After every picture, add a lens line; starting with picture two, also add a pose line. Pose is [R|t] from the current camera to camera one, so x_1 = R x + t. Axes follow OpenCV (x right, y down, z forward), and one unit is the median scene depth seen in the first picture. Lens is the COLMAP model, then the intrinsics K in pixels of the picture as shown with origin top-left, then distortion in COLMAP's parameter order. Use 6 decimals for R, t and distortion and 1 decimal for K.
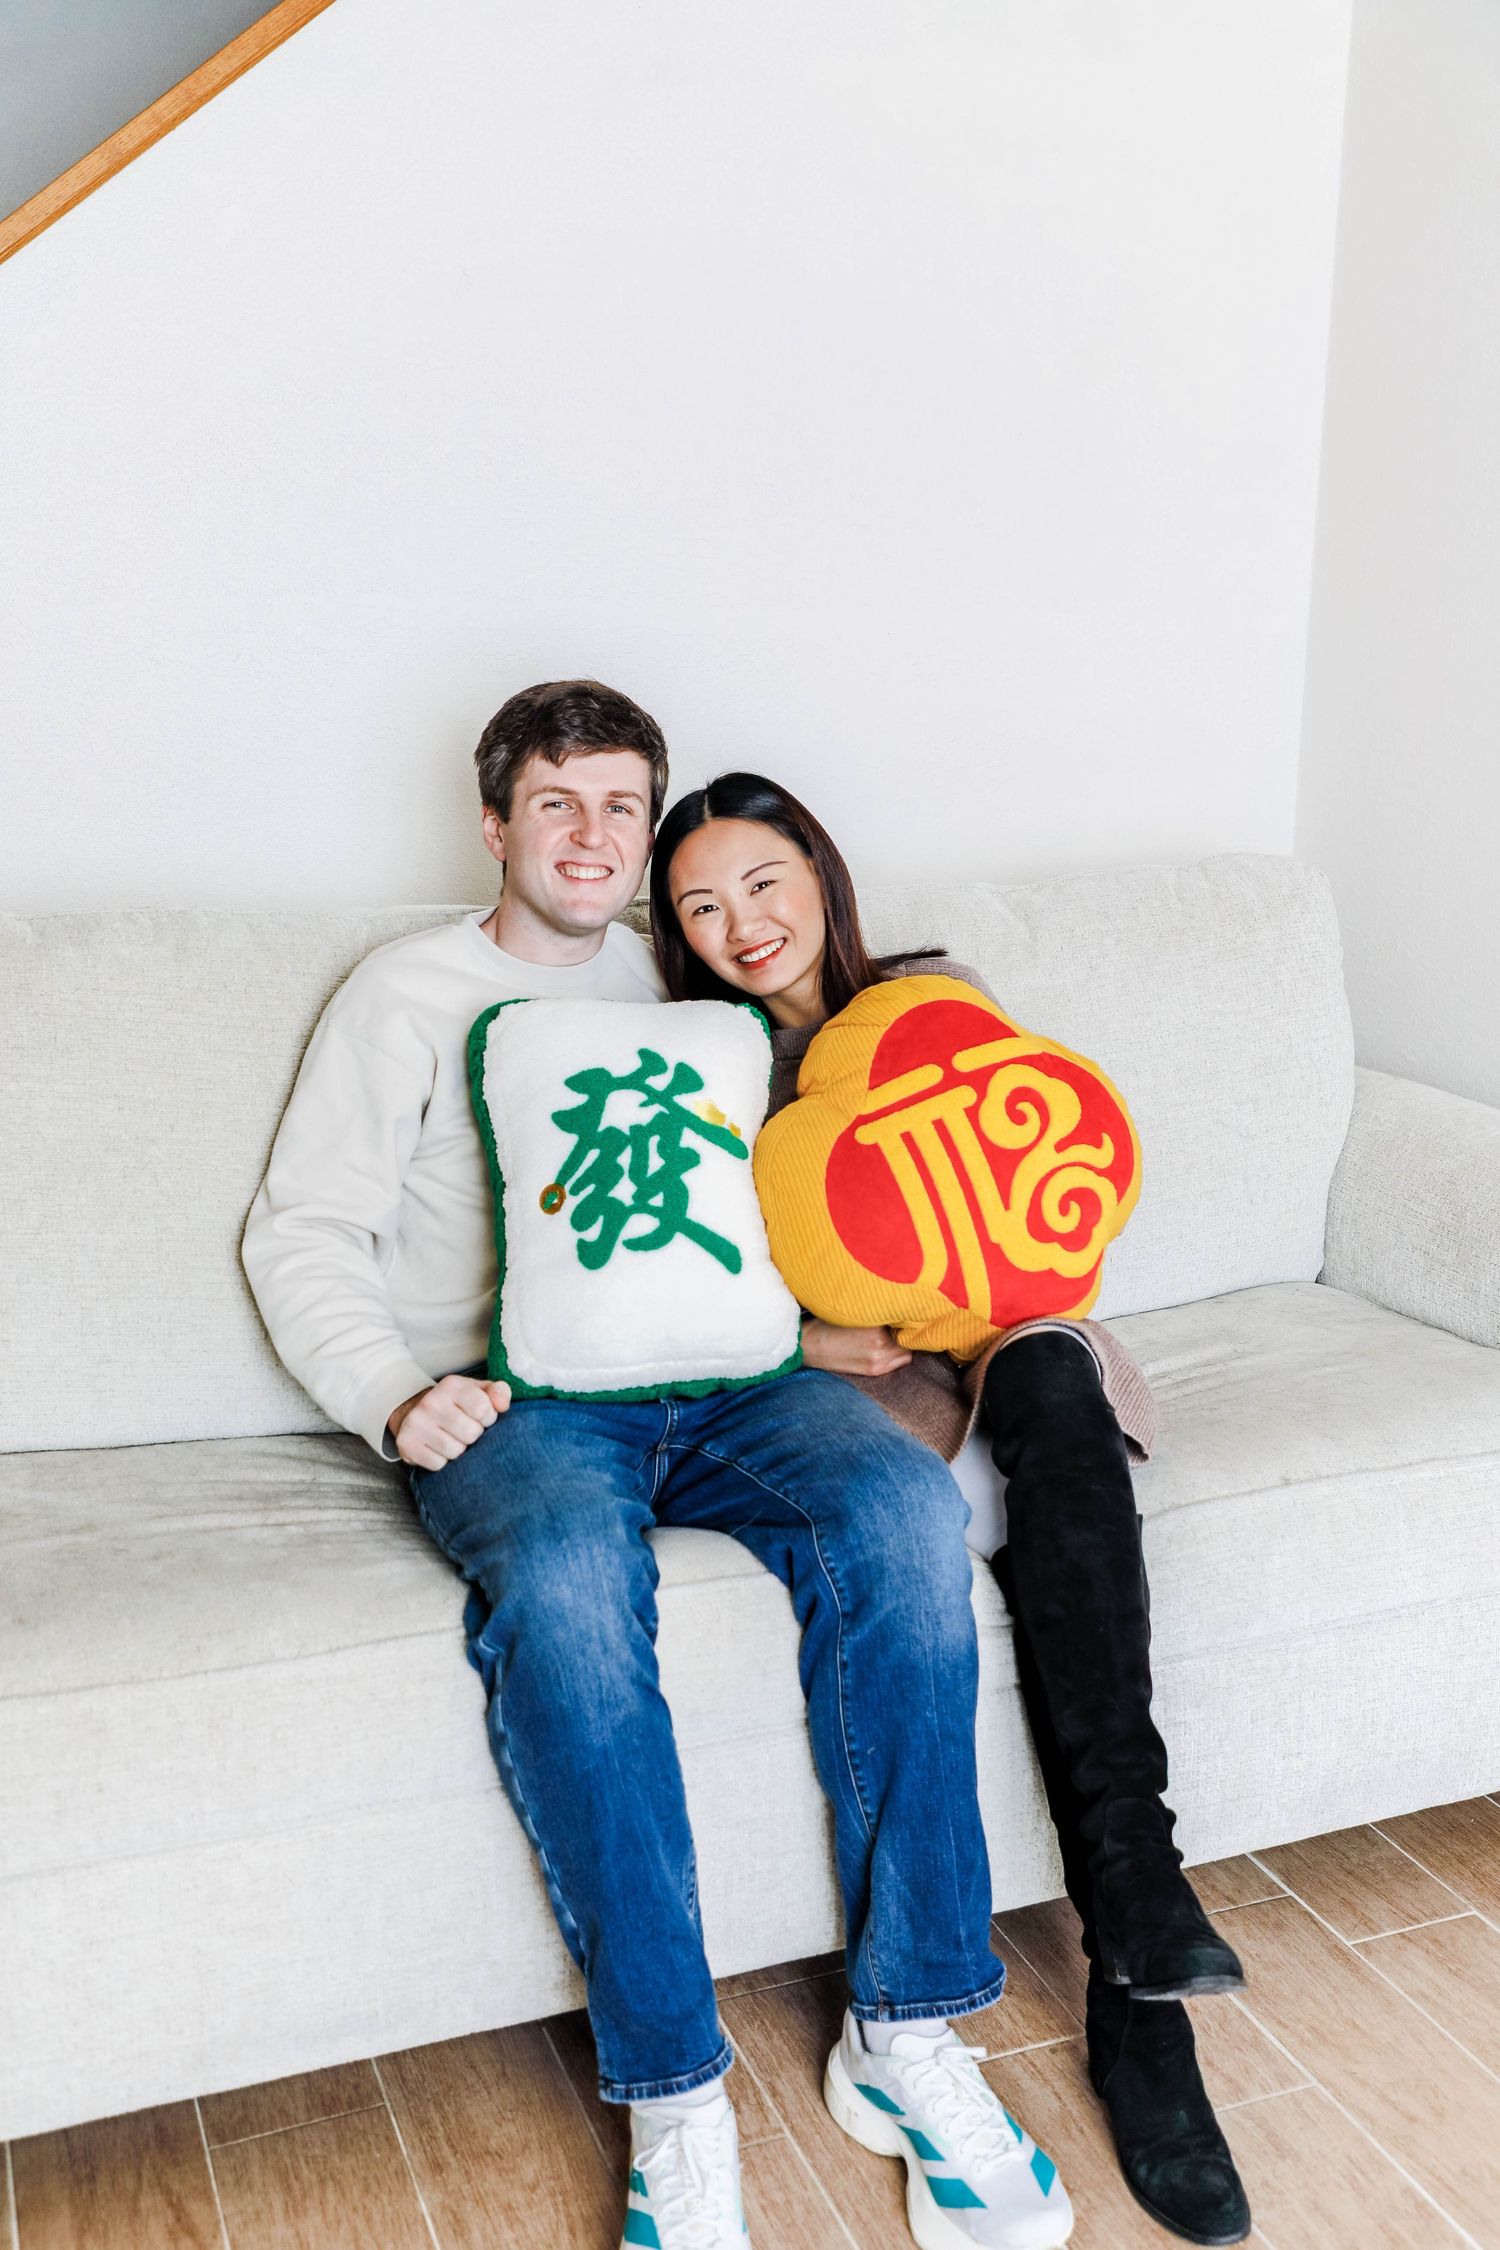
lens RADIAL K [[2312.5, 0, 710.2], [0, 2312.5, 1140.8], [0, 0, 1]] dist [0.042862, 0.000000]
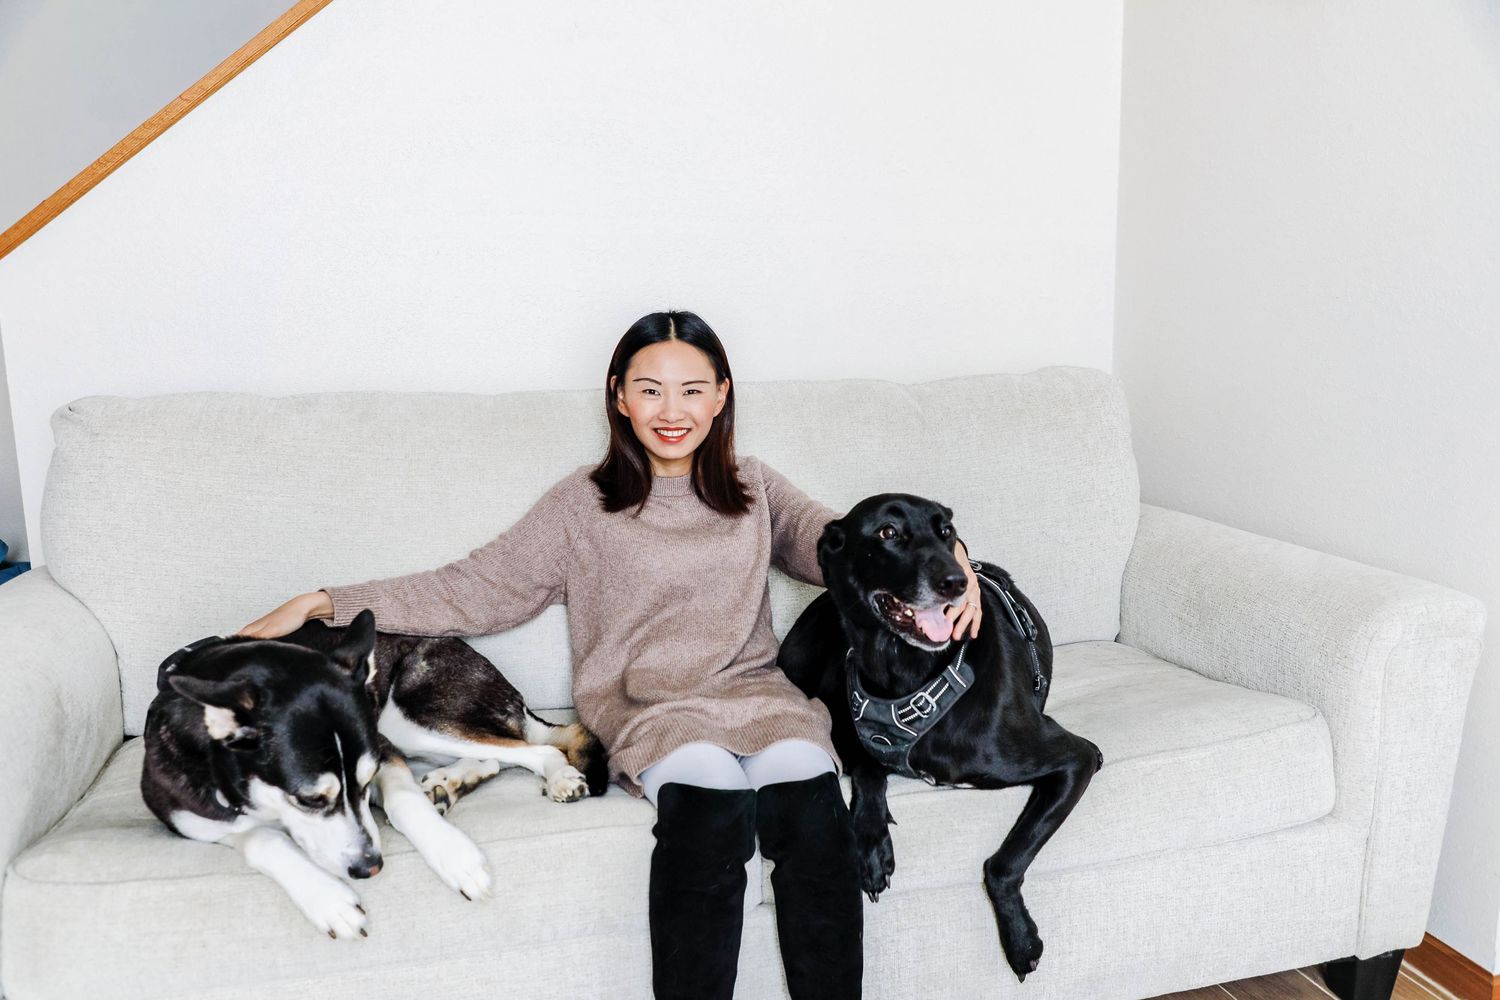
lens RADIAL K [[1276.5, 0, 711.9], [0, 1276.5, 524.1], [0, 0, 1]] dist [-0.014240, 0.064313]
pose [[0.993081, 0.001537, -0.117420, 0.105035], [-0.007790, 0.998574, -0.052813, 0.033478], [0.117171, 0.053362, 0.991677, 0.140929]]
